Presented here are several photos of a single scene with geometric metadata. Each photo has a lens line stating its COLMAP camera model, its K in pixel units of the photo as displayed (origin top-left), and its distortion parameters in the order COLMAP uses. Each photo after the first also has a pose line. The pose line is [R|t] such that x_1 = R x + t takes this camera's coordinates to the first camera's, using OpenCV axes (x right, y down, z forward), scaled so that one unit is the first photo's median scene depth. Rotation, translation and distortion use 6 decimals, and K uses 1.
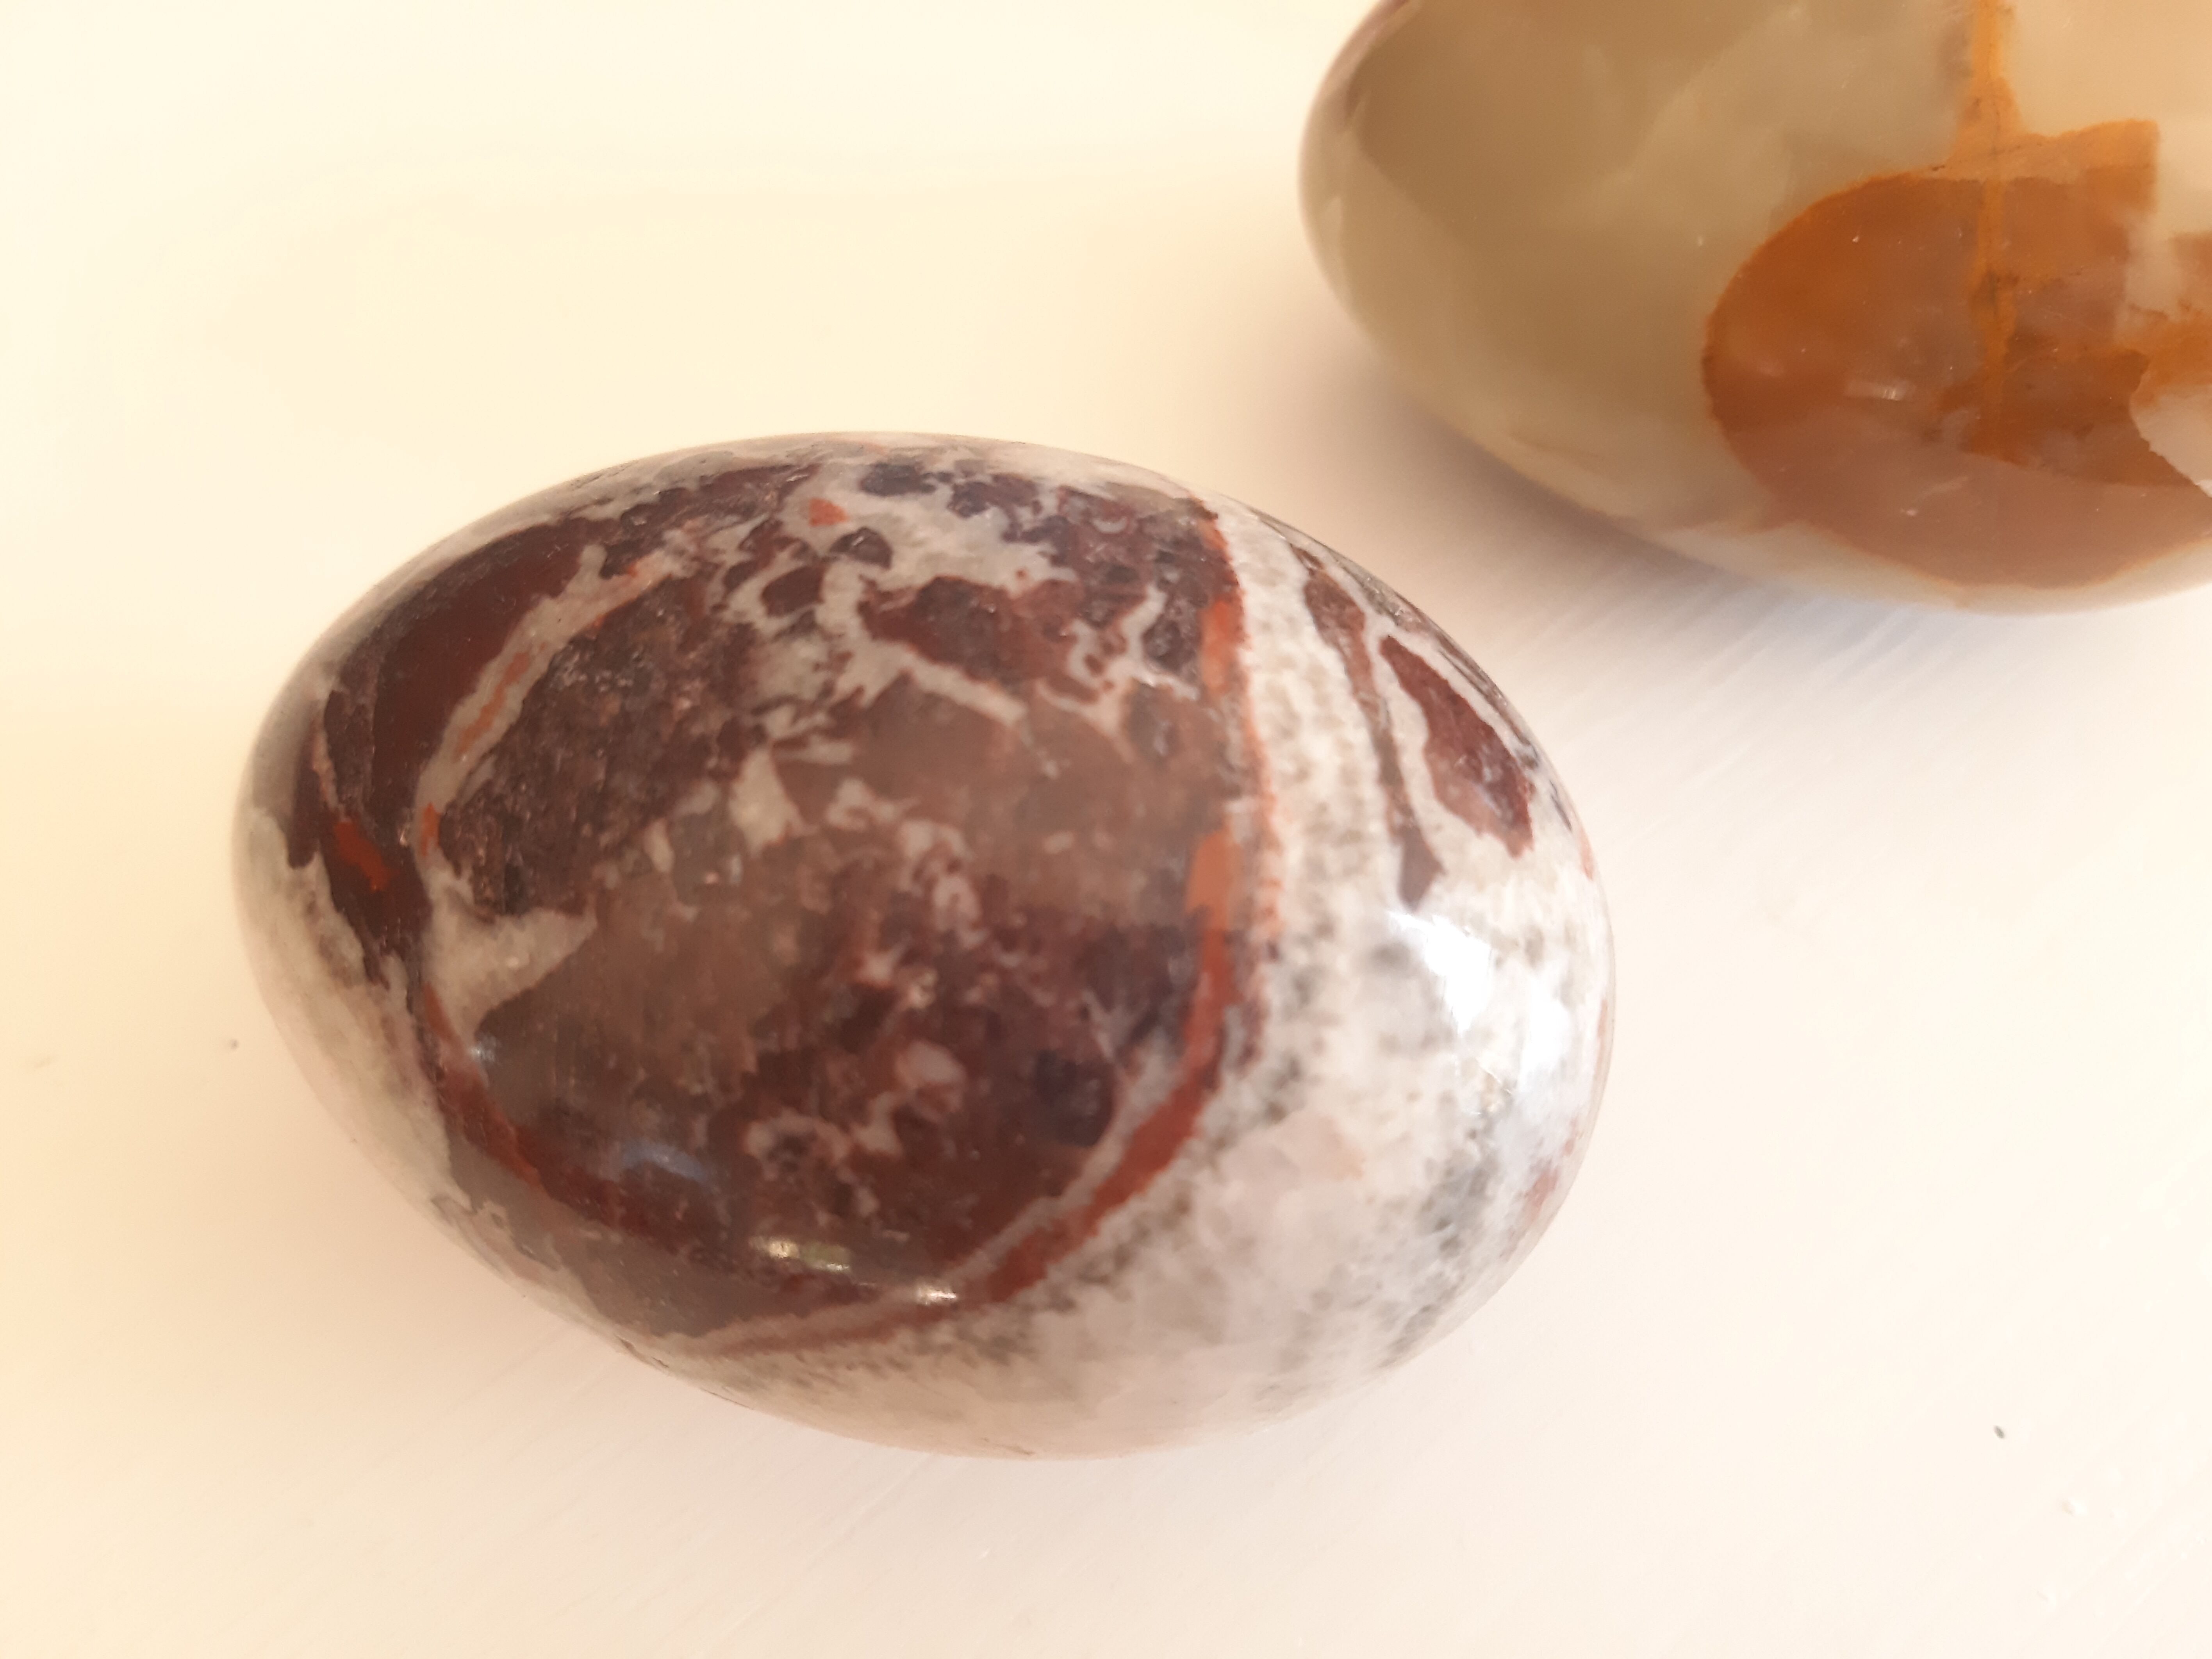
lens RADIAL K [[1913.4, 0, 1106.0], [0, 1913.4, 829.5], [0, 0, 1]] dist [0.008116, 0.002379]
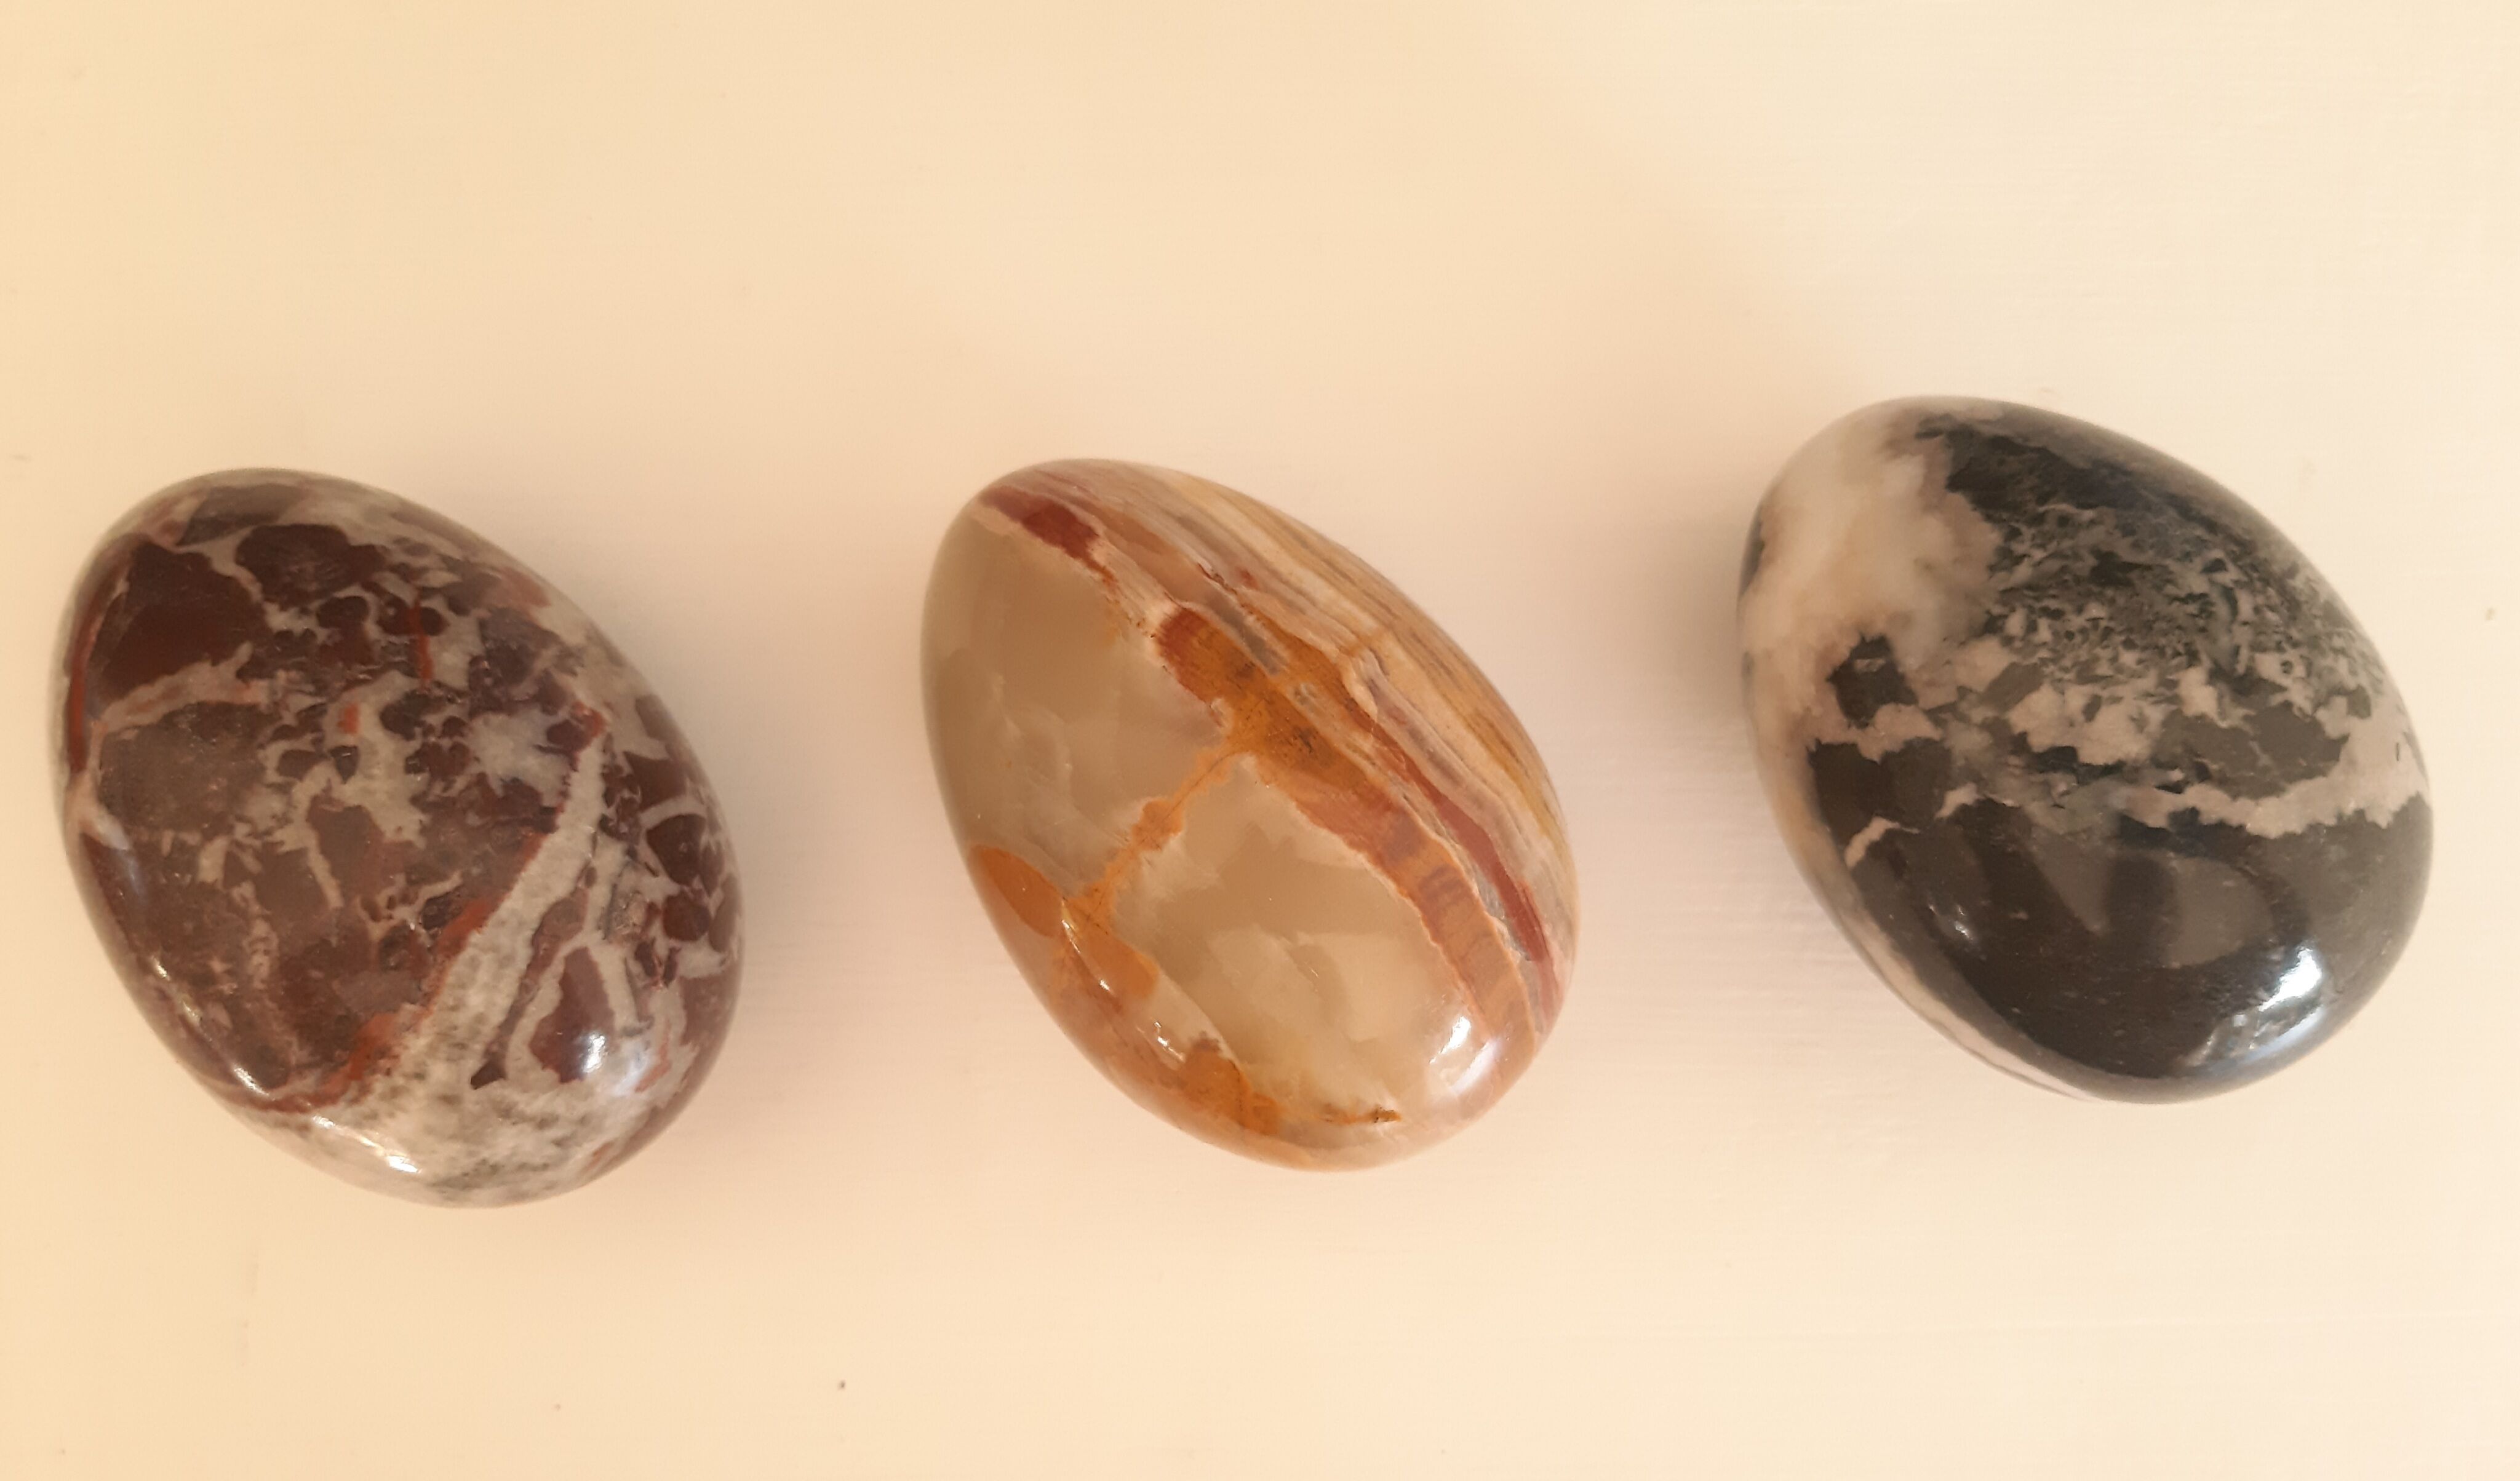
lens RADIAL K [[1974.9, 0, 1260.0], [0, 1974.9, 740.5], [0, 0, 1]] dist [-0.047033, -0.003525]
pose [[0.802707, 0.594519, 0.047007, 0.483783], [-0.569696, 0.741102, 0.355266, -1.344117], [0.176375, -0.311954, 0.933583, -0.593329]]
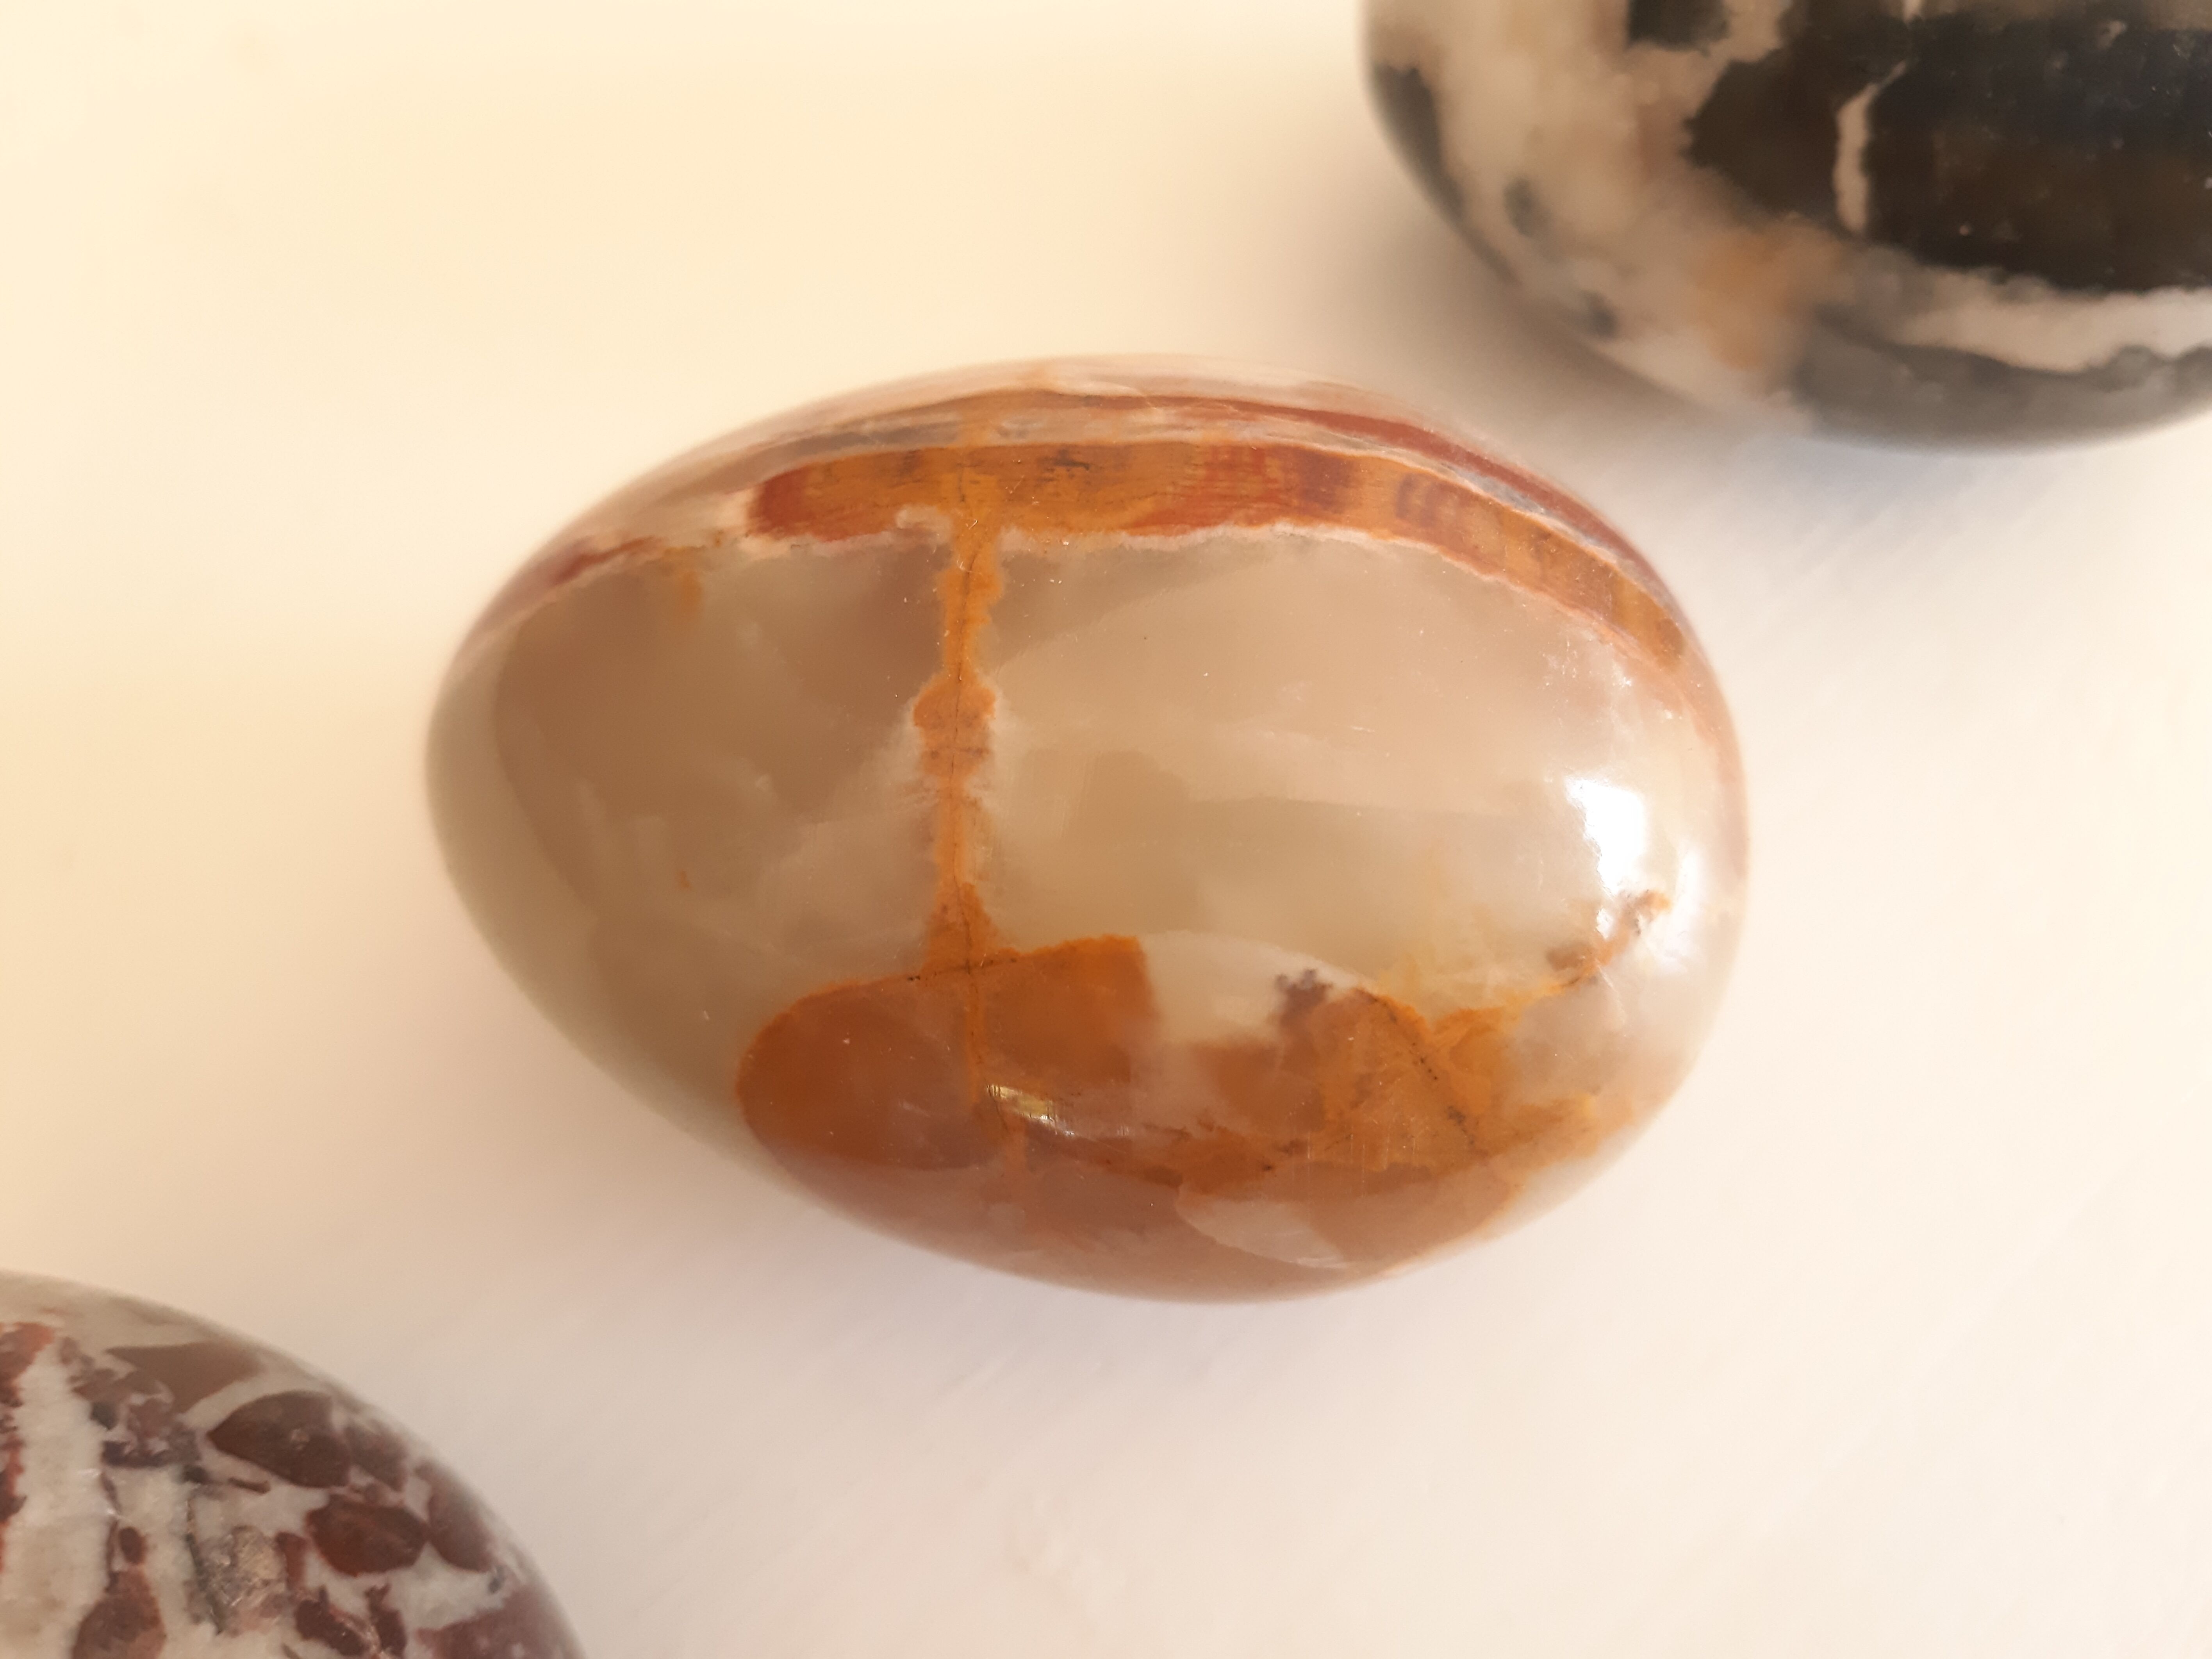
lens RADIAL K [[1918.3, 0, 1106.0], [0, 1918.3, 829.5], [0, 0, 1]] dist [-0.103027, 0.003175]
pose [[0.998020, -0.048916, 0.039537, 0.580317], [0.047958, 0.998541, 0.024813, -0.508133], [-0.040693, -0.022867, 0.998910, 0.172937]]
